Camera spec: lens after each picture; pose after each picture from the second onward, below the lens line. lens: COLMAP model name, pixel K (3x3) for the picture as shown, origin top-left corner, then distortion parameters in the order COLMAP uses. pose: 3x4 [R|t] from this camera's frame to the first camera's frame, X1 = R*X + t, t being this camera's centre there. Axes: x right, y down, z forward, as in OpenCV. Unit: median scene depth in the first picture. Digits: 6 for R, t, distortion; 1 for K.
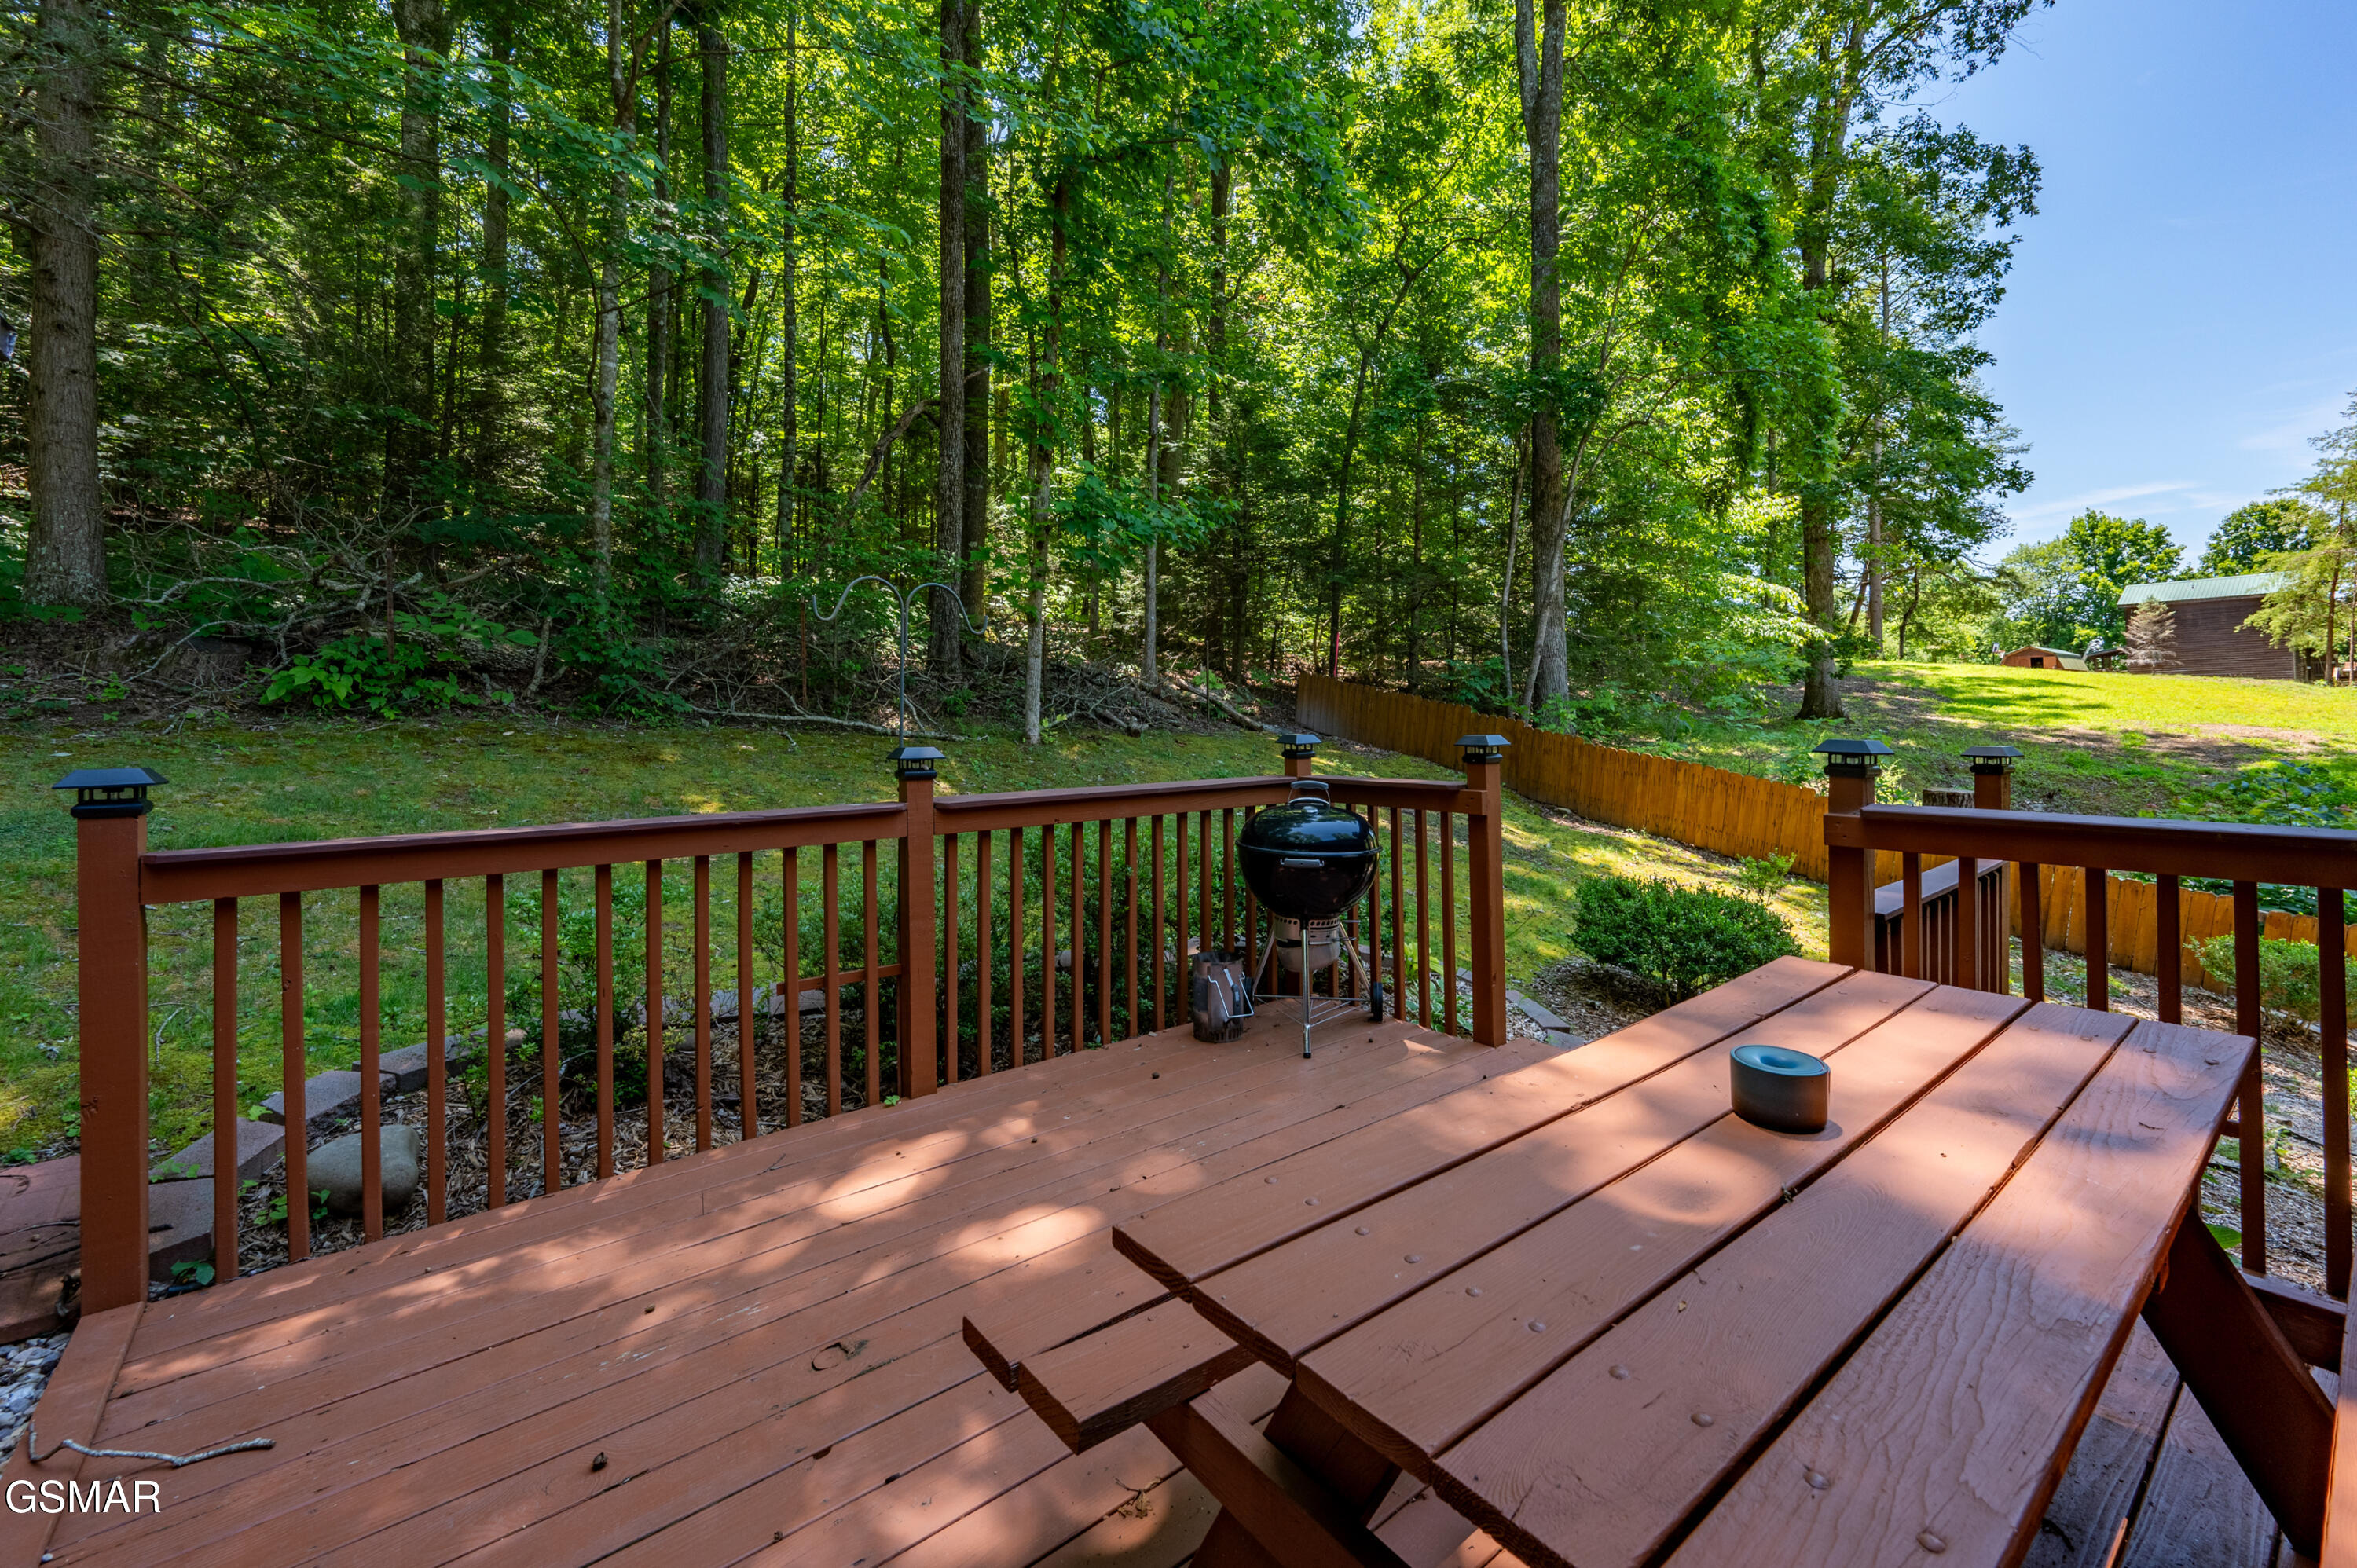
lens RADIAL K [[975.3, 0, 1200.4], [0, 975.3, 696.3], [0, 0, 1]] dist [0.000742, 0.000033]
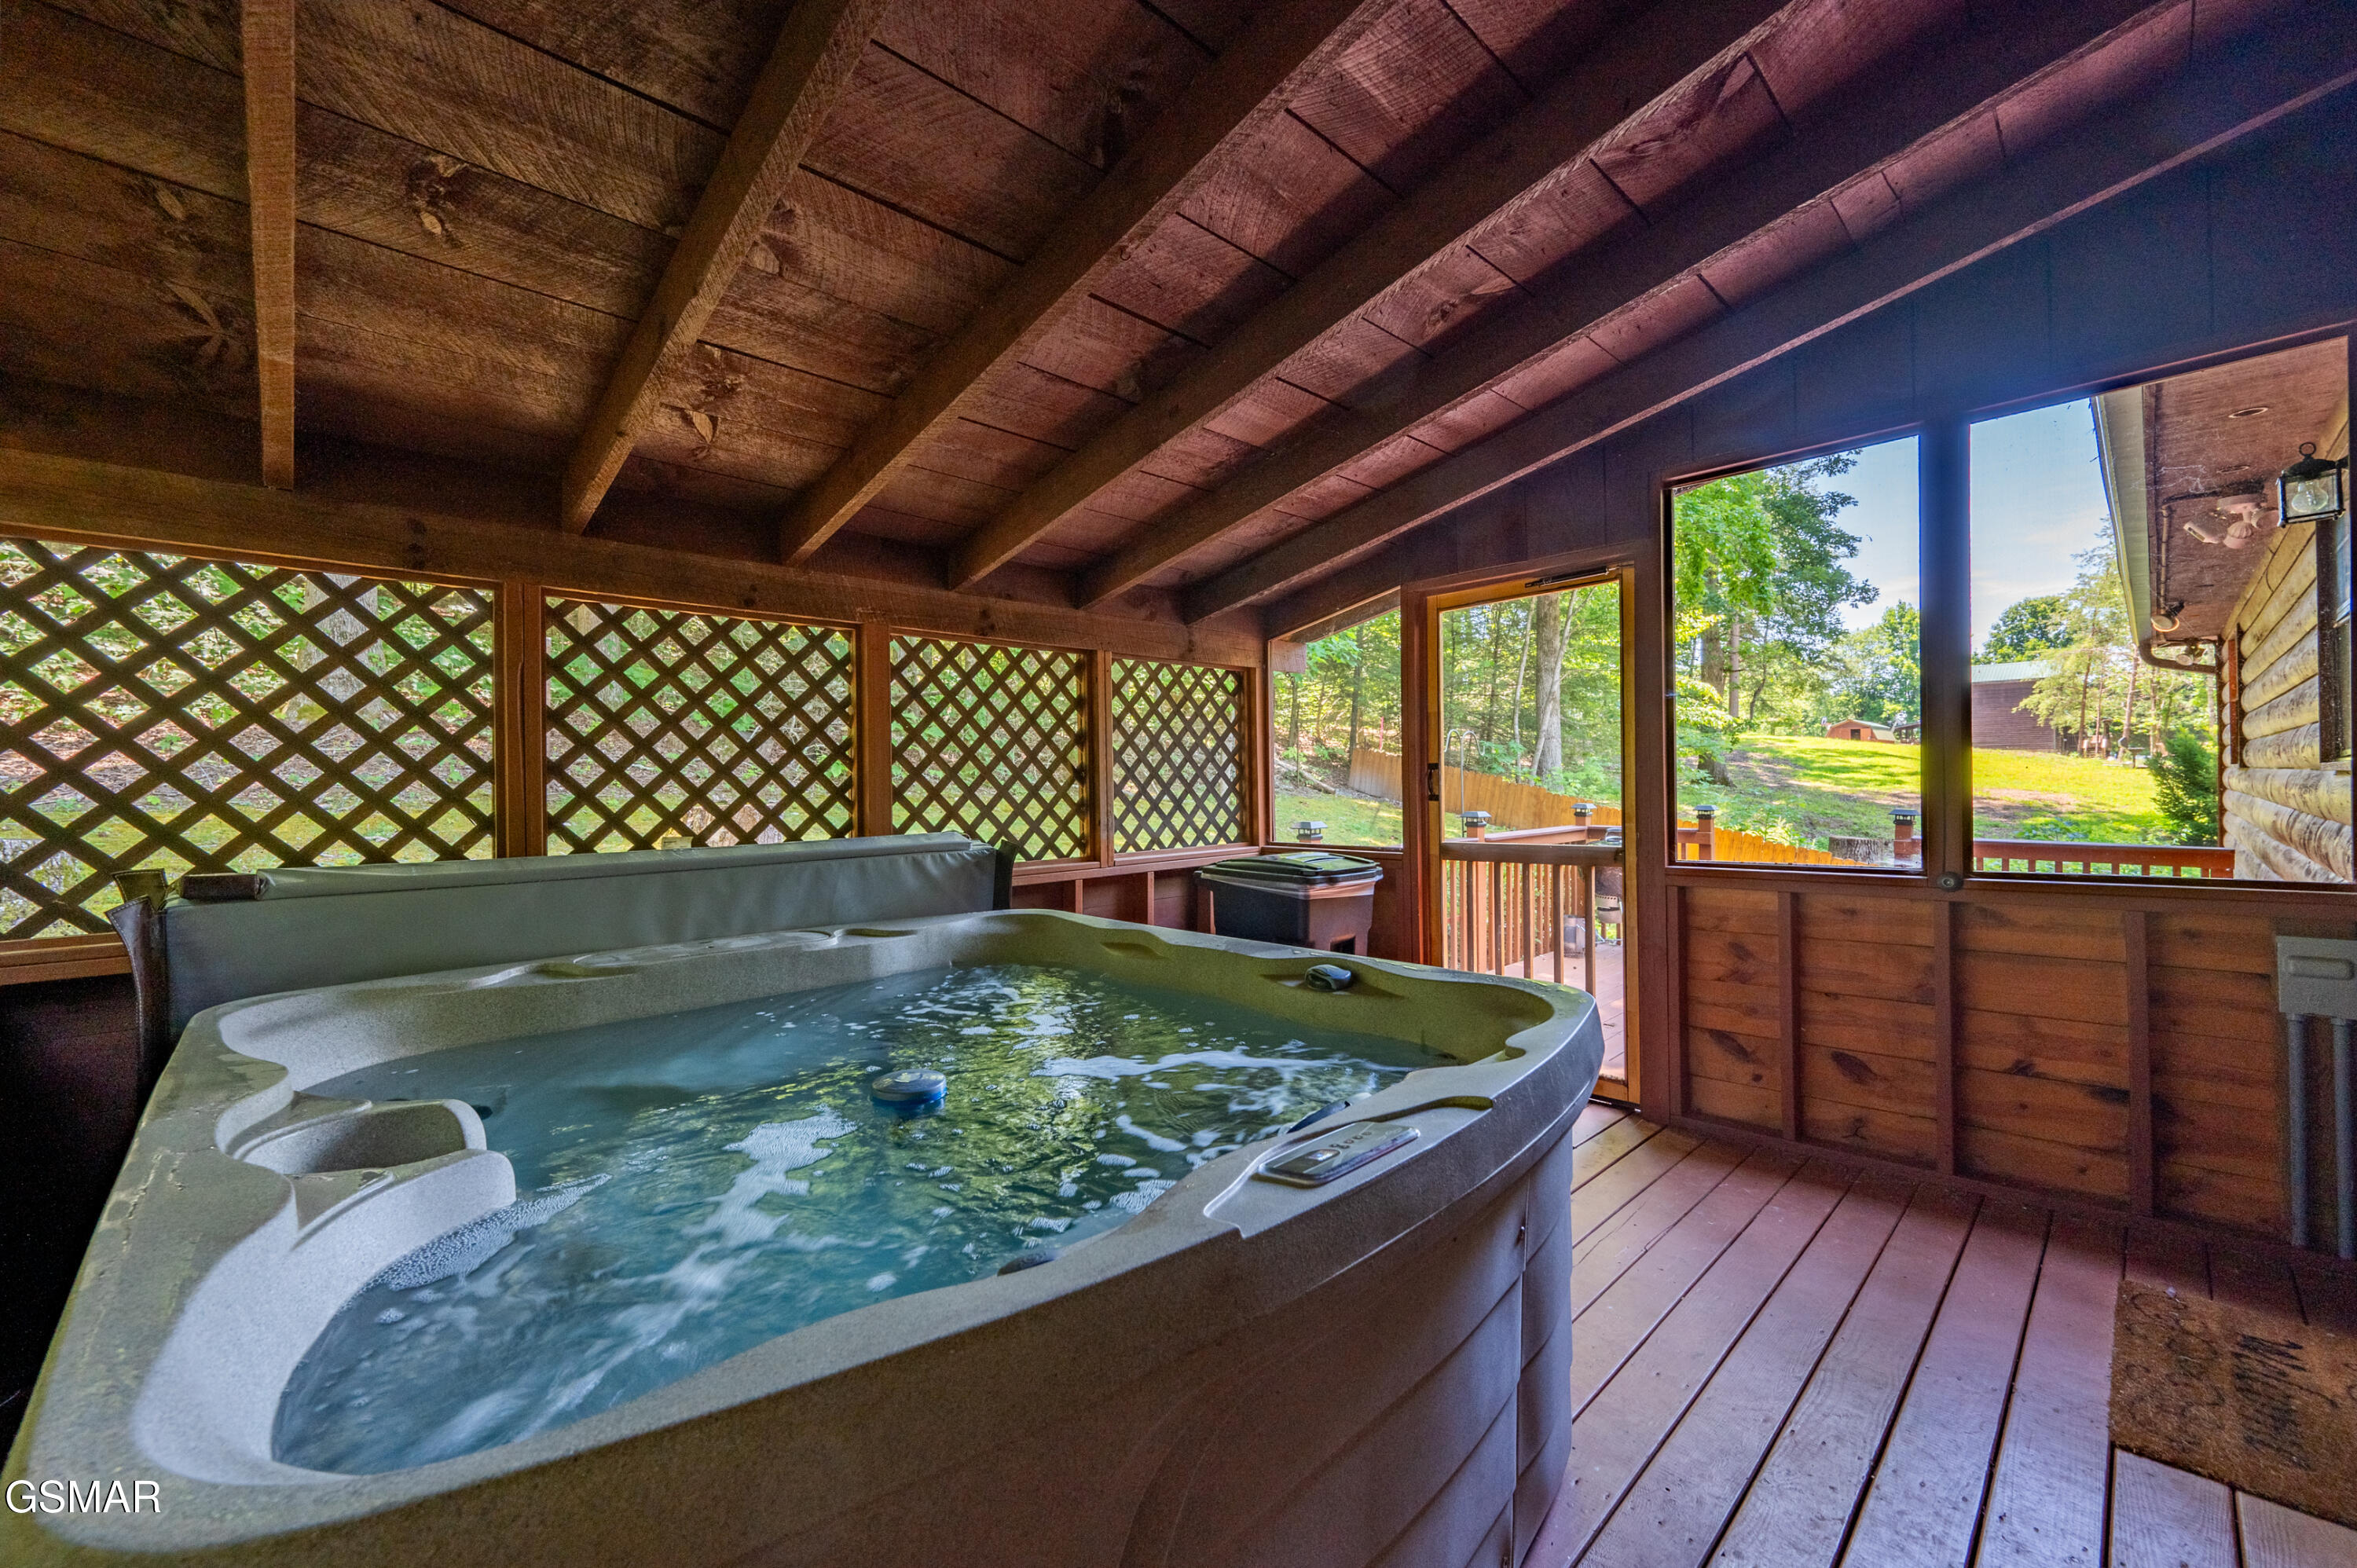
lens RADIAL K [[975.3, 0, 1175.3], [0, 975.3, 782.7], [0, 0, 1]] dist [0.000742, 0.000033]
pose [[0.993805, 0.002806, 0.111103, -0.106257], [-0.005816, 0.999624, 0.026779, -0.004665], [-0.110986, -0.027259, 0.993448, -0.089378]]
